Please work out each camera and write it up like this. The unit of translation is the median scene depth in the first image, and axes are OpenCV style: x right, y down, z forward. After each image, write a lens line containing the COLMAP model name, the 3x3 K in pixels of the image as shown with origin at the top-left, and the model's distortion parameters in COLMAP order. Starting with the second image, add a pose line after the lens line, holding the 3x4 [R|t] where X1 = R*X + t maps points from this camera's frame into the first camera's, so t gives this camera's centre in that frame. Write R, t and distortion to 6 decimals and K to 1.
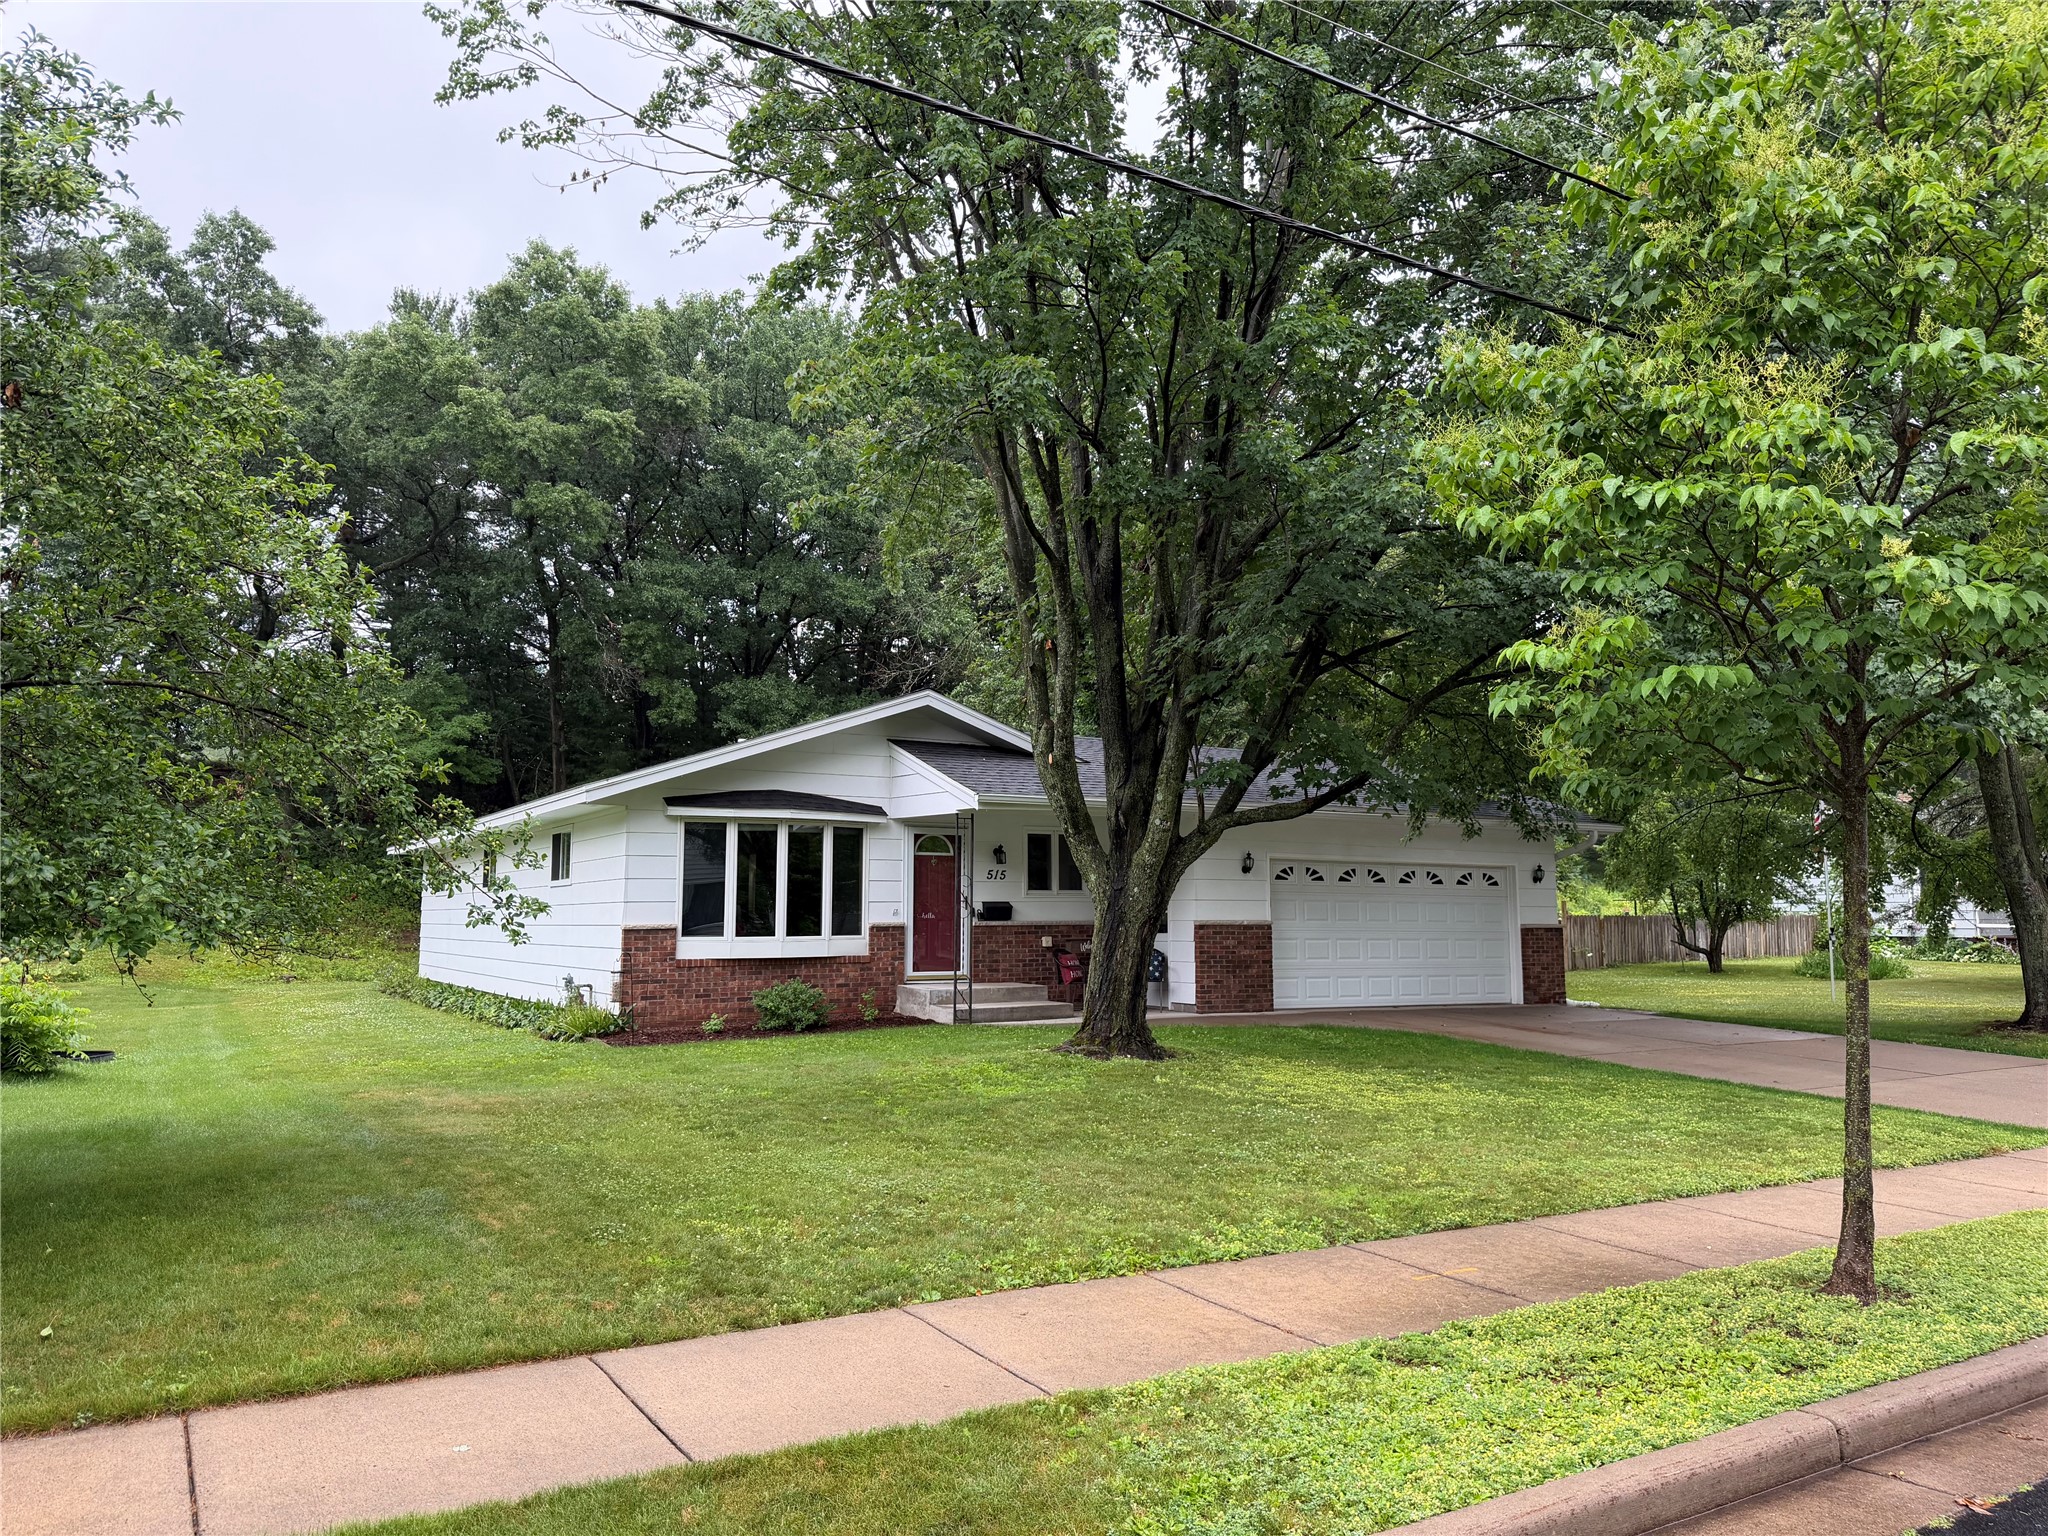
lens RADIAL K [[1435.4, 0, 1028.0], [0, 1435.4, 774.7], [0, 0, 1]] dist [0.129576, -0.183102]
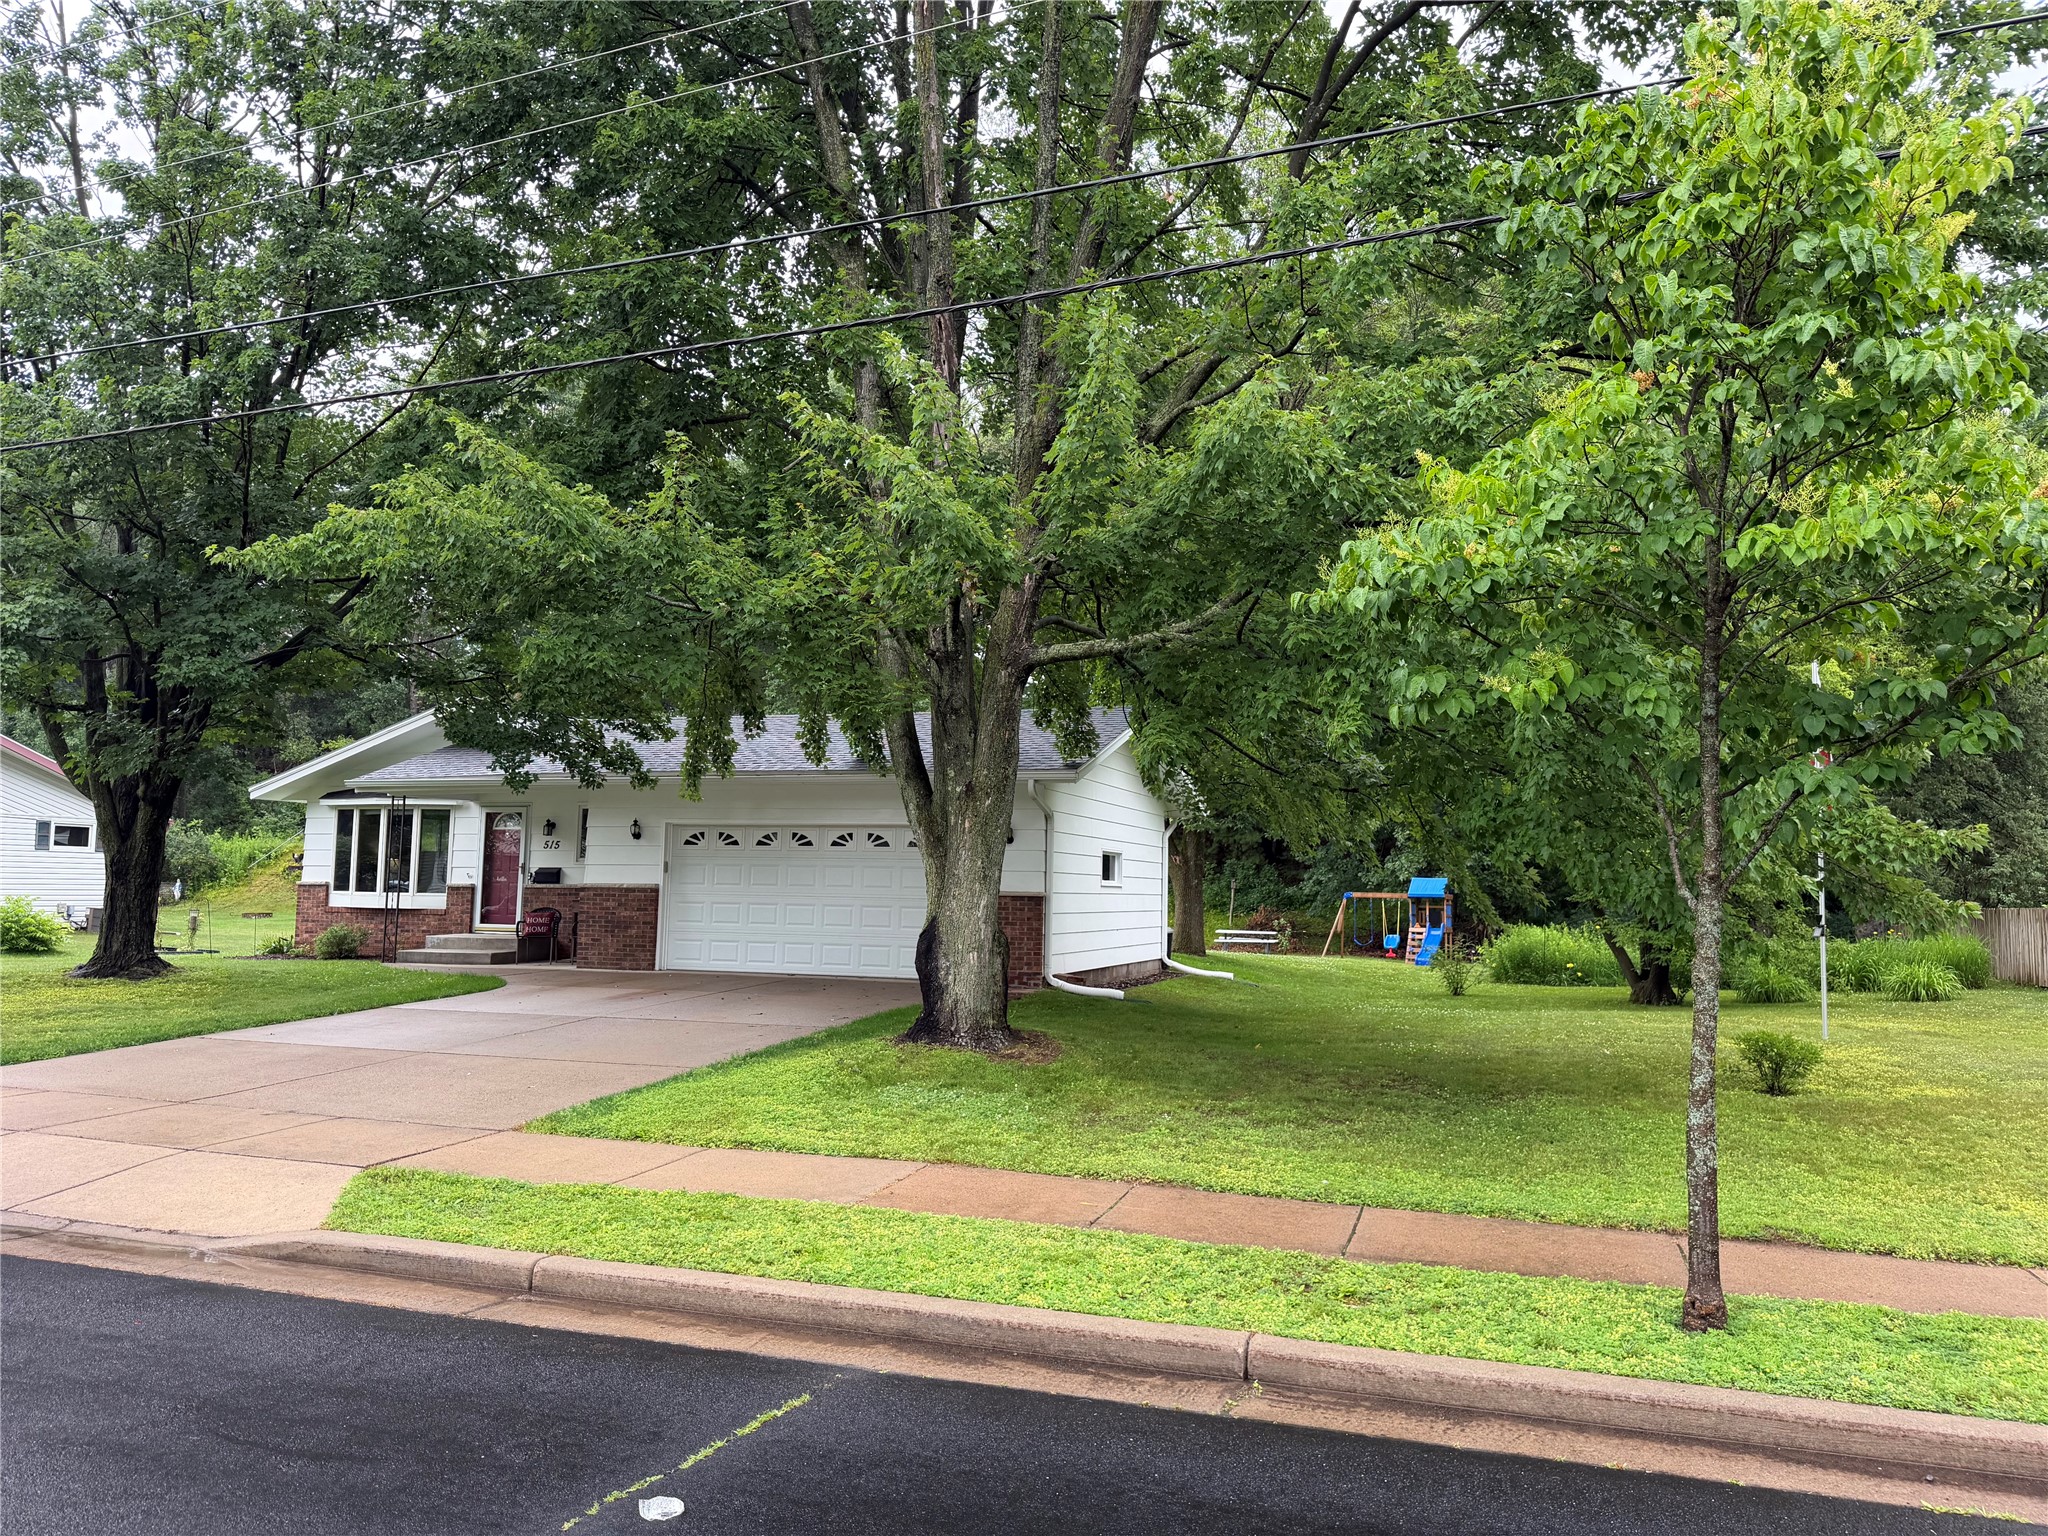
lens RADIAL K [[1435.4, 0, 1028.0], [0, 1435.4, 774.7], [0, 0, 1]] dist [0.129576, -0.183102]
pose [[0.644087, -0.050302, -0.763296, 1.199929], [0.059689, 0.998098, -0.015408, 0.056936], [0.762620, -0.035636, 0.645865, 0.557299]]
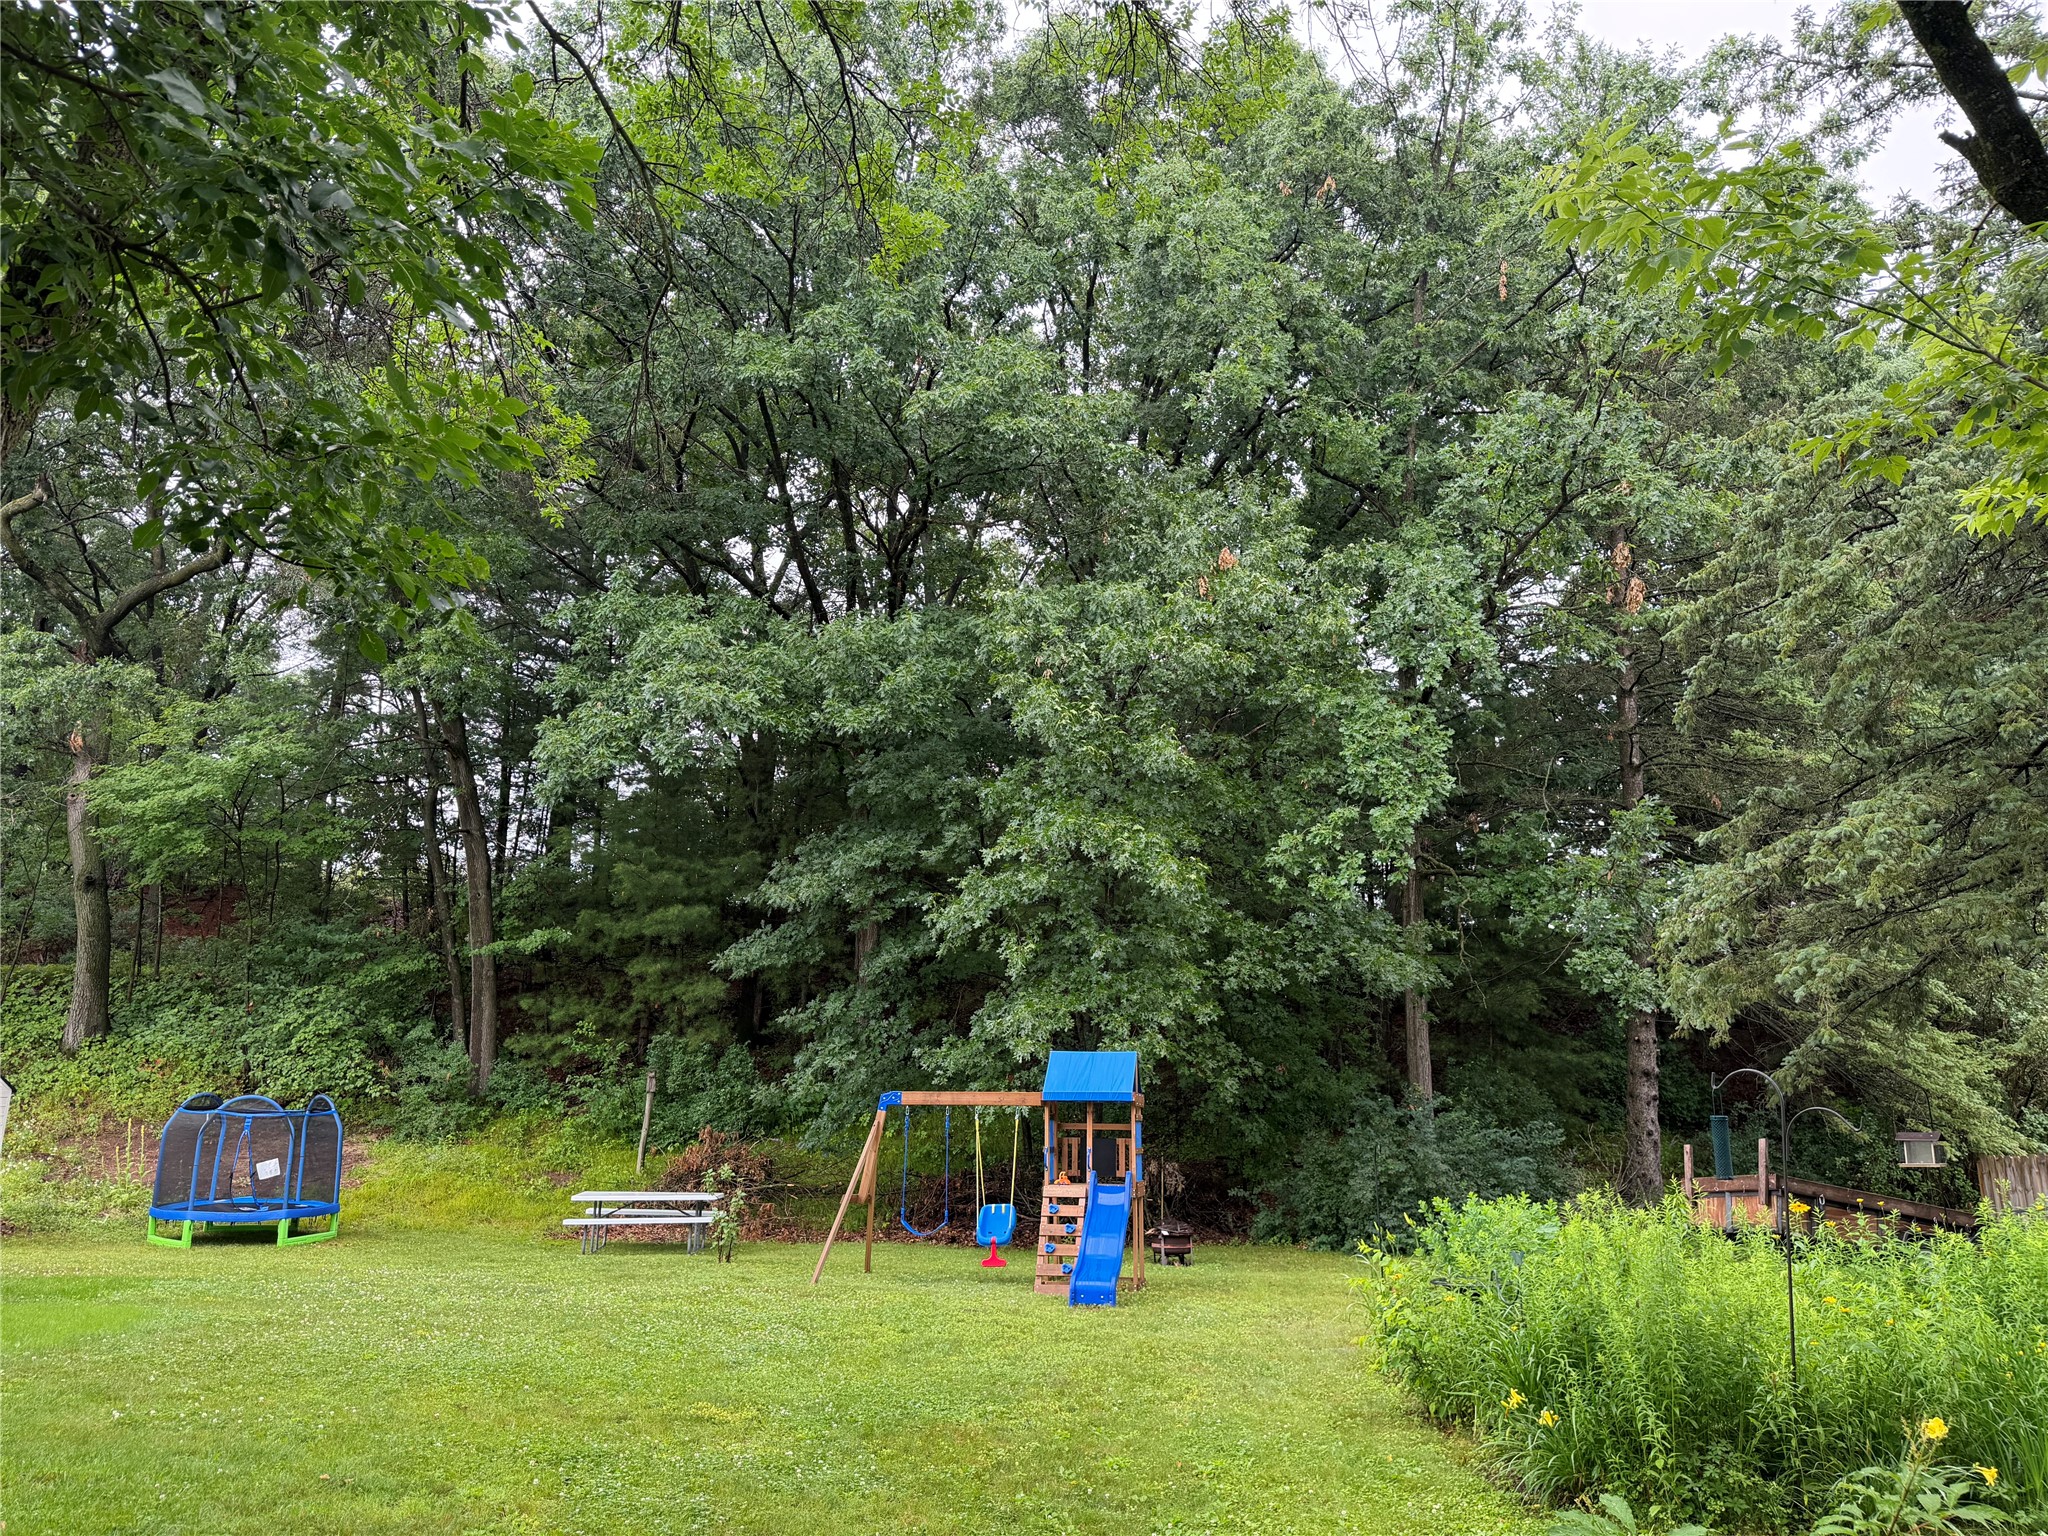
lens RADIAL K [[1425.1, 0, 1024.0], [0, 1425.1, 768.0], [0, 0, 1]] dist [0.128677, -0.176684]
pose [[0.847366, -0.113719, -0.518690, 0.384401], [0.041654, 0.988025, -0.148568, 0.167332], [0.529374, 0.104286, 0.841955, 1.613677]]
